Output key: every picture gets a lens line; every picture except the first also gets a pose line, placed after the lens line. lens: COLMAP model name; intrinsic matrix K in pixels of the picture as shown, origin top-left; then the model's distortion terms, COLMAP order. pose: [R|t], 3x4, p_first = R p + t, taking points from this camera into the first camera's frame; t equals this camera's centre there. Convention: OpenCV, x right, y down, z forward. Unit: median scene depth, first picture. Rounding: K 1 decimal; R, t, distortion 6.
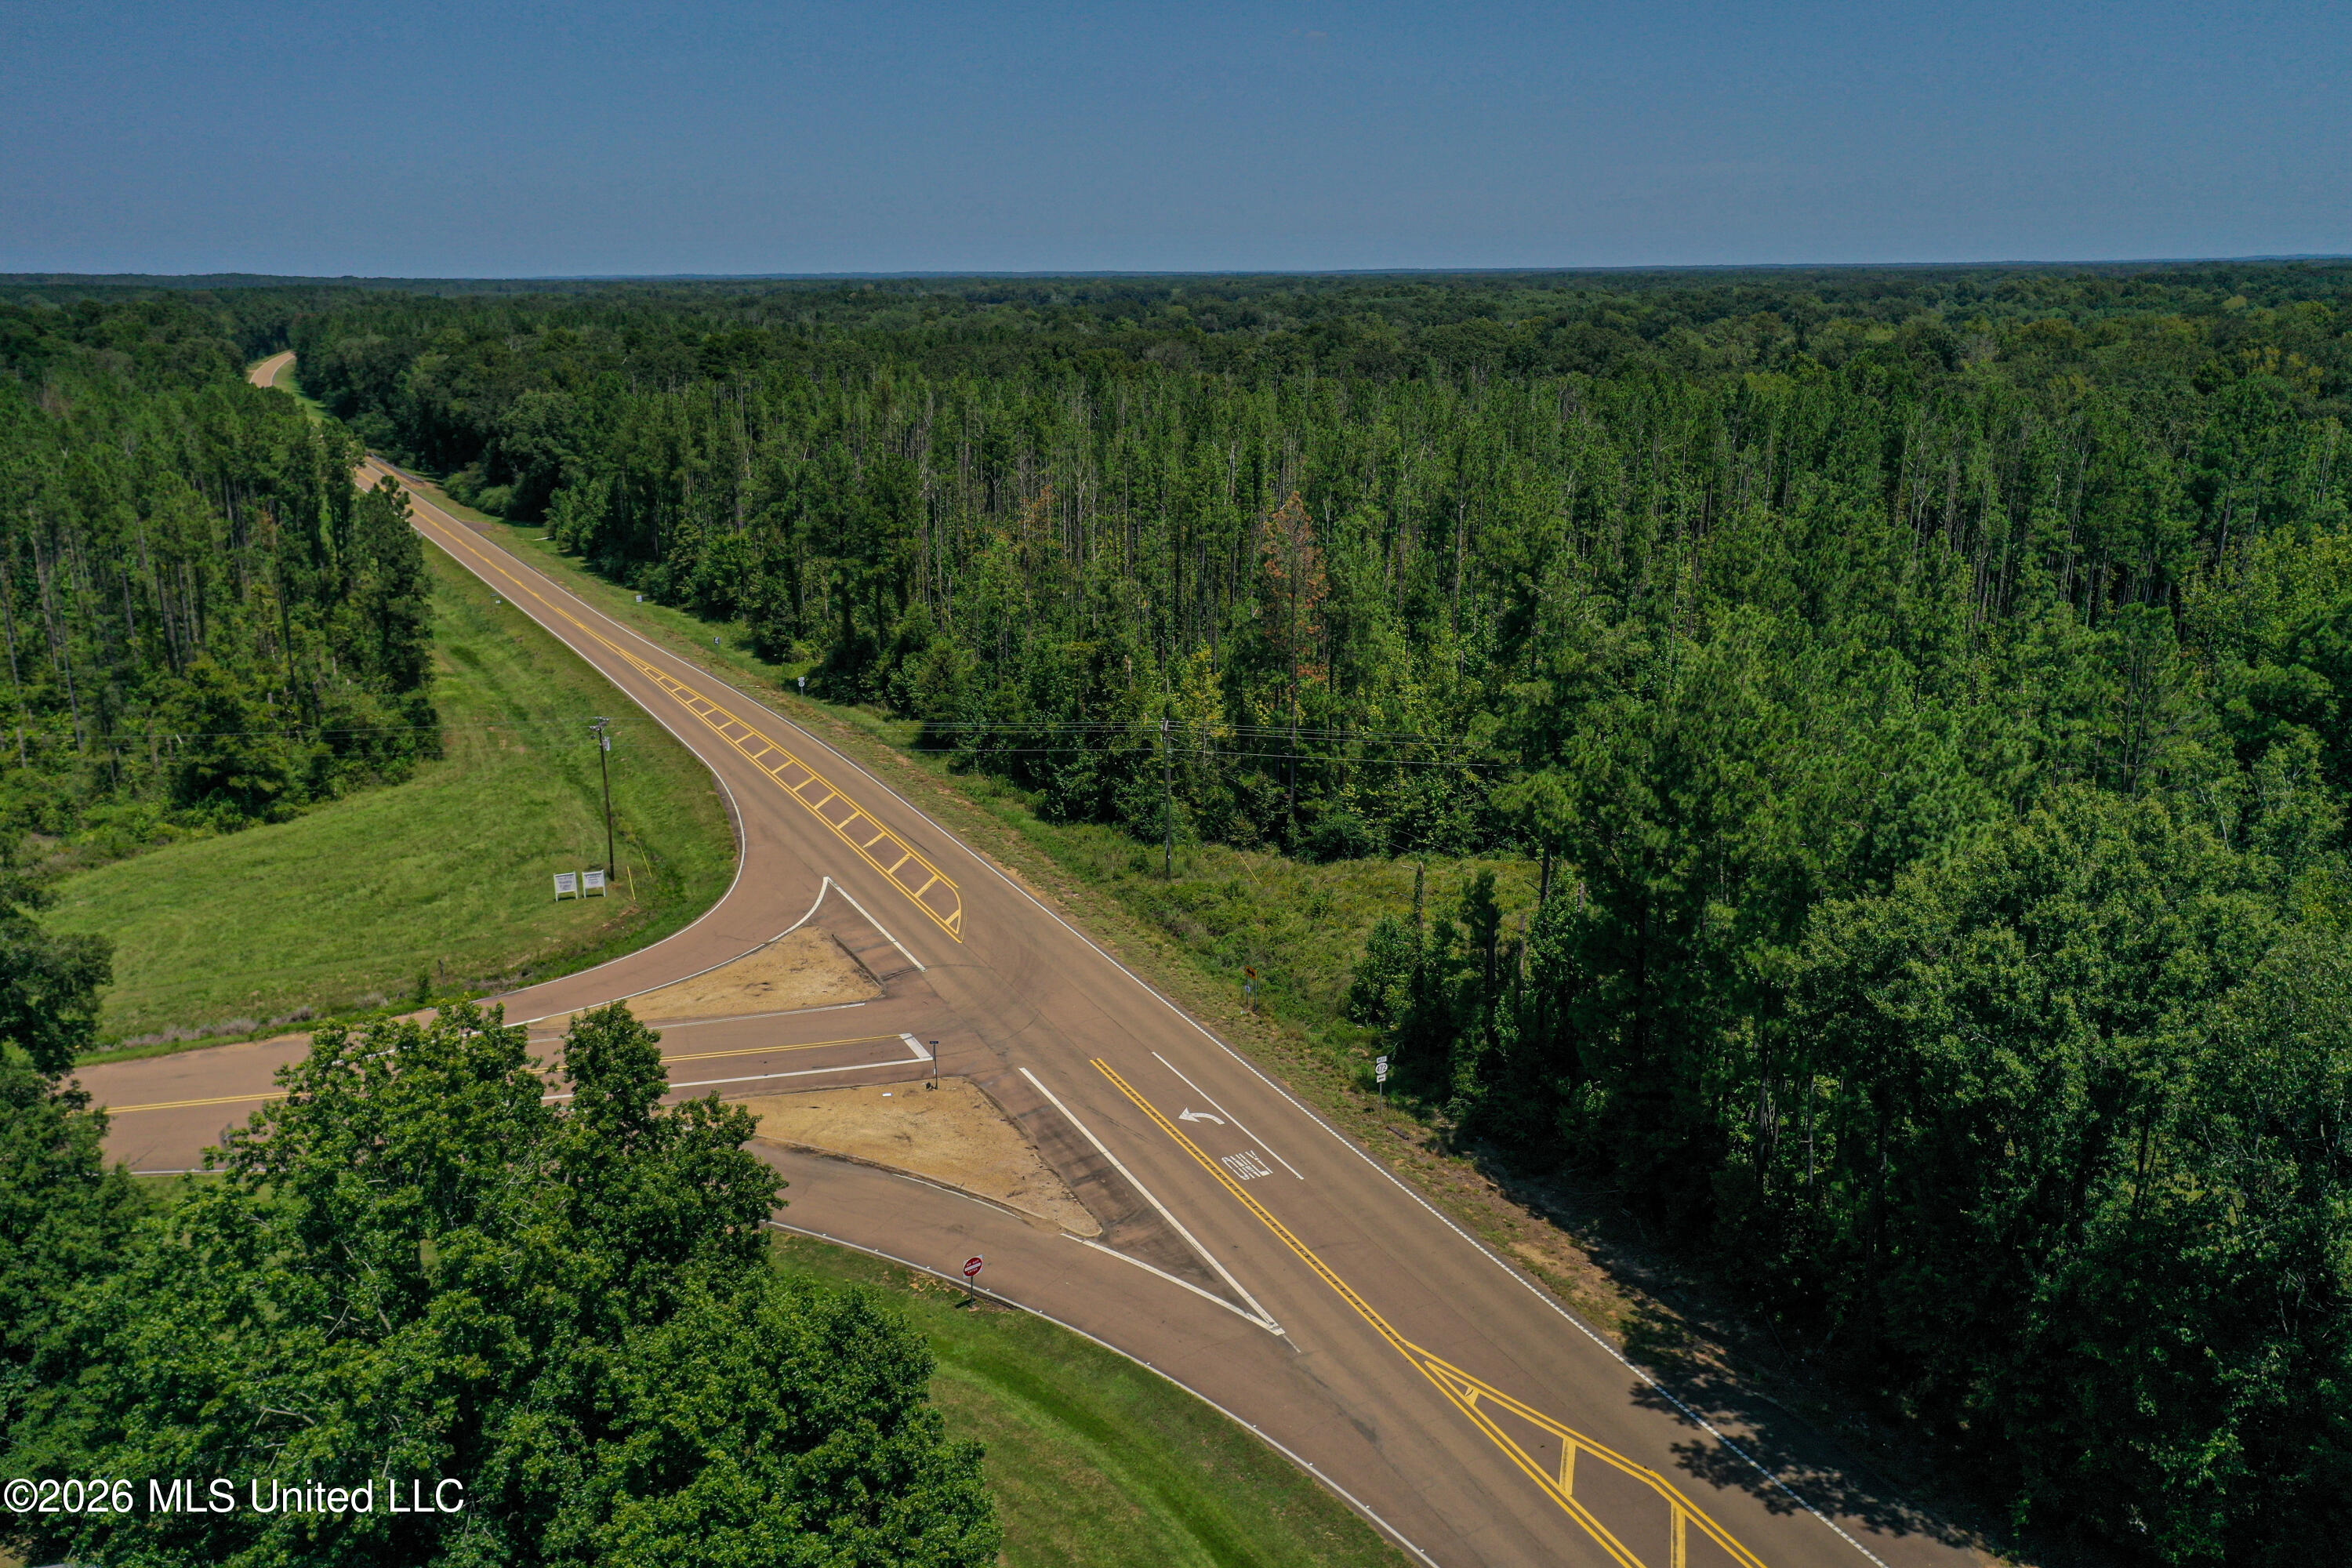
lens RADIAL K [[1873.3, 0, 1198.2], [0, 1873.3, 789.1], [0, 0, 1]] dist [0.015445, 0.005138]
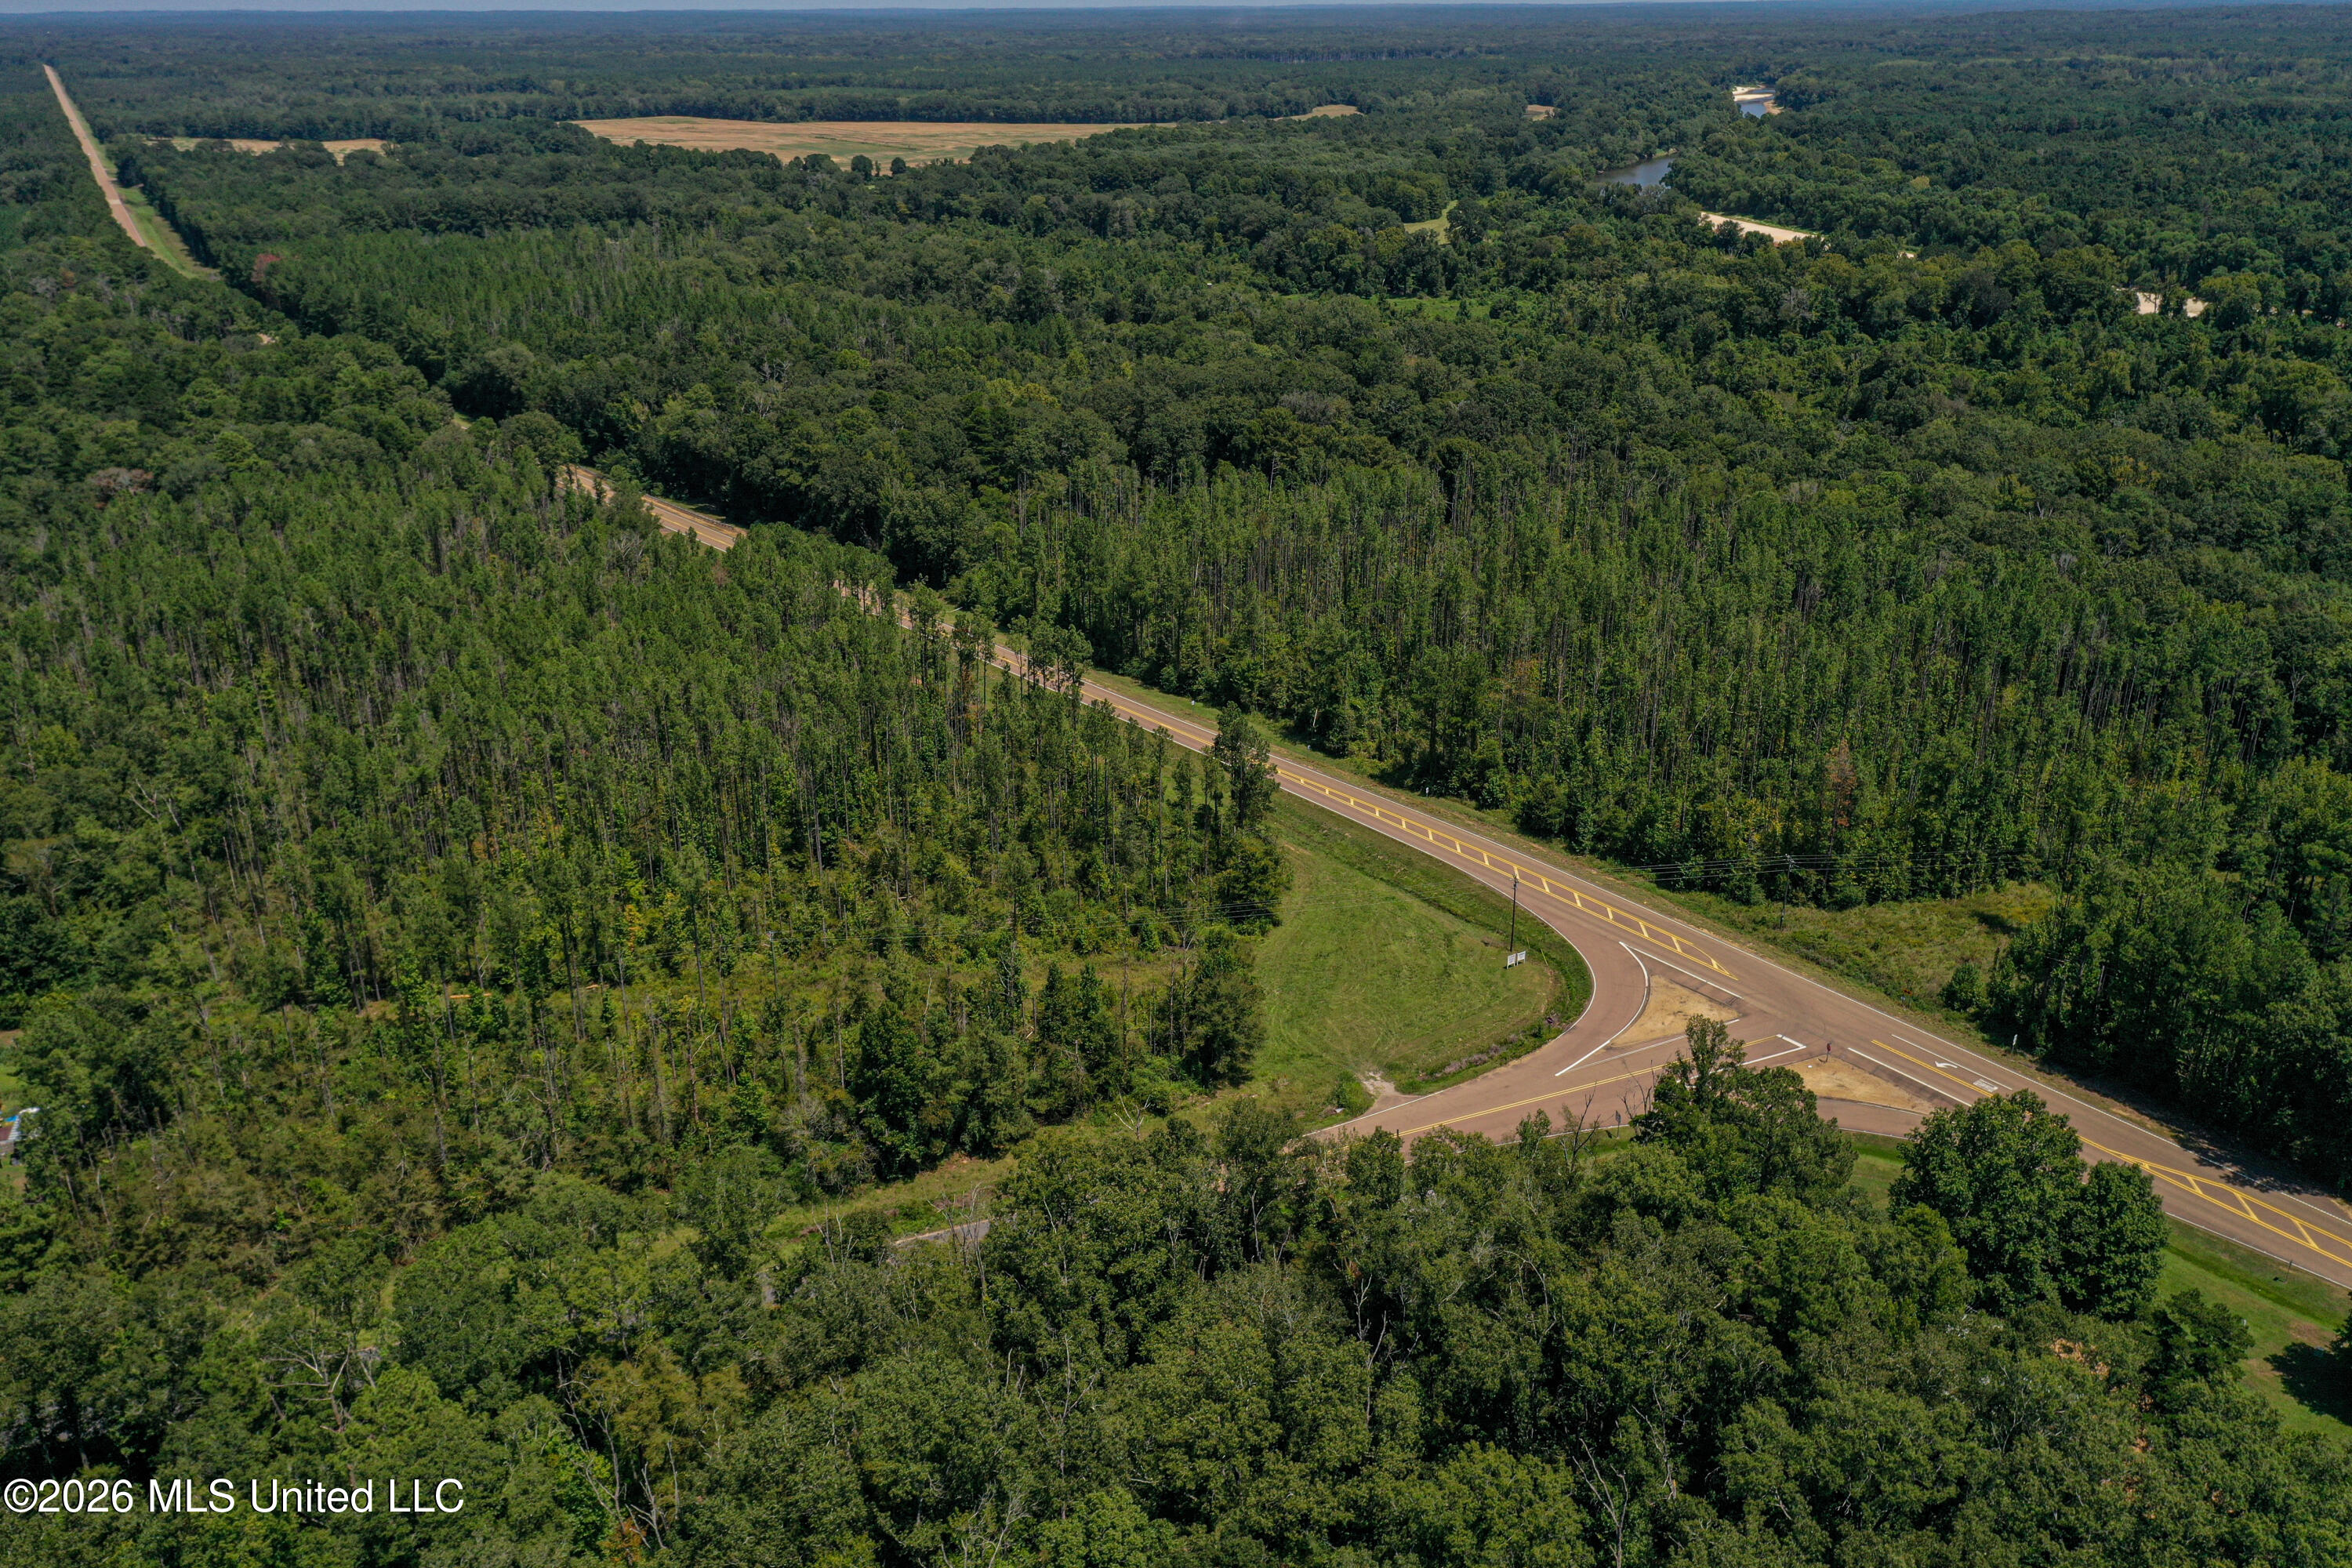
lens RADIAL K [[1873.3, 0, 1176.0], [0, 1873.3, 778.9], [0, 0, 1]] dist [0.015445, 0.005138]
pose [[0.982942, -0.072199, 0.169153, -0.972262], [0.051143, 0.990750, 0.125690, -0.394361], [-0.176663, -0.114895, 0.977542, -0.842083]]
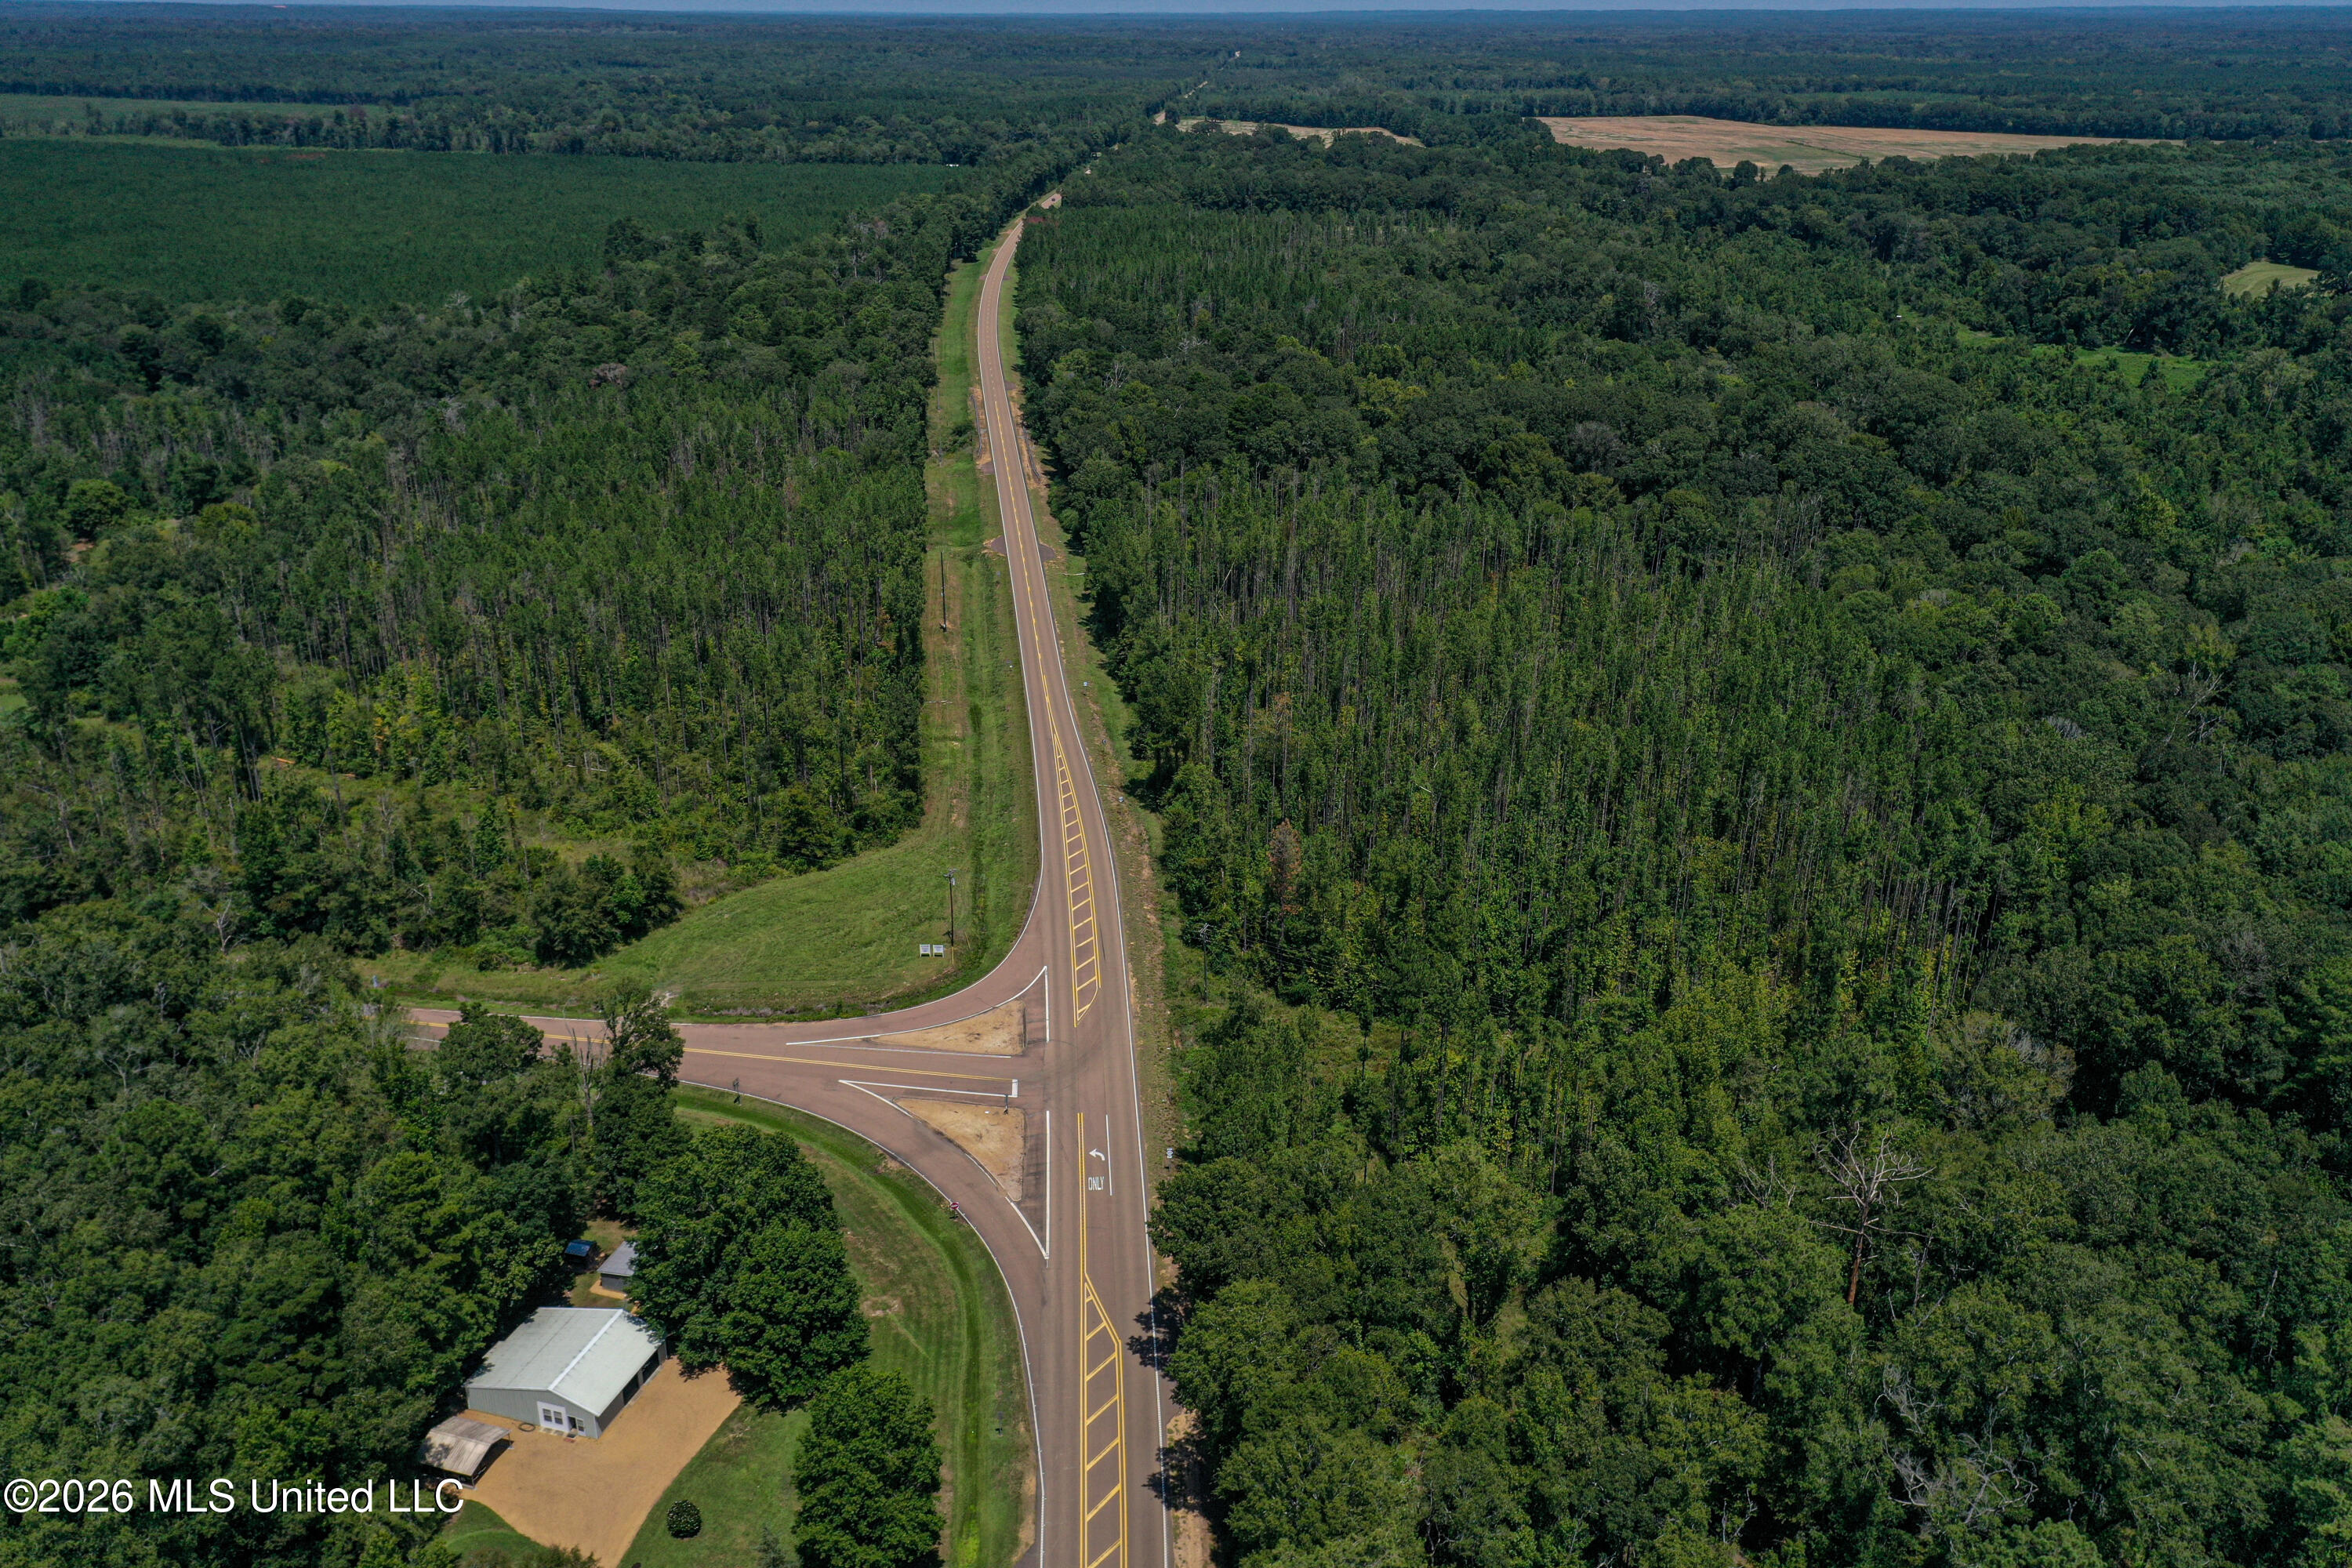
lens RADIAL K [[1866.6, 0, 1165.0], [0, 1866.6, 805.9], [0, 0, 1]] dist [0.027326, 0.002472]
pose [[0.920616, 0.162515, -0.355042, 0.574340], [-0.112971, 0.981241, 0.156217, -0.429443], [0.373769, -0.103706, 0.921706, -0.730476]]
